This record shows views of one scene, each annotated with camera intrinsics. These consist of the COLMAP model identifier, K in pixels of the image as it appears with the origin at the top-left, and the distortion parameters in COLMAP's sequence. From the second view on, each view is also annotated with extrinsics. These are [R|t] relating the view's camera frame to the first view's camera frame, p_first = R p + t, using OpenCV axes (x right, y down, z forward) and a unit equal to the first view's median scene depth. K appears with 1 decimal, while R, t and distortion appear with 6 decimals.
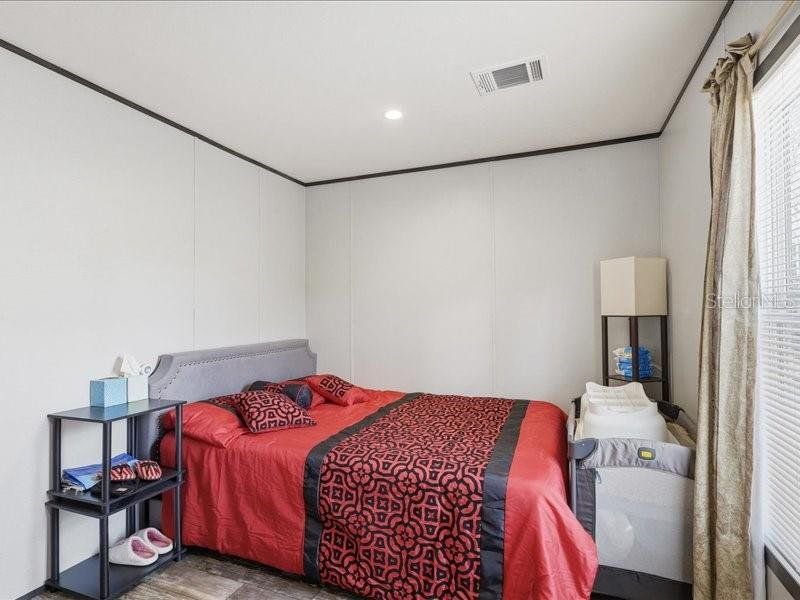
lens RADIAL K [[416.6, 0, 400.0], [0, 416.6, 300.0], [0, 0, 1]] dist [0.001792, 0.000862]
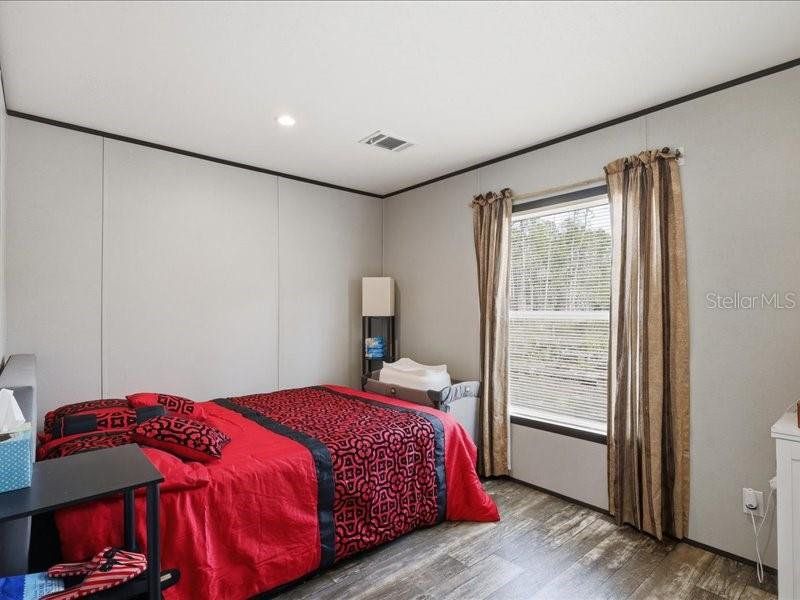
lens RADIAL K [[416.6, 0, 400.0], [0, 416.6, 300.0], [0, 0, 1]] dist [0.001792, 0.000862]
pose [[0.465030, 0.026442, 0.884900, -1.154109], [-0.032871, 0.999380, -0.012588, 0.003720], [-0.884685, -0.023234, 0.465611, 0.384022]]
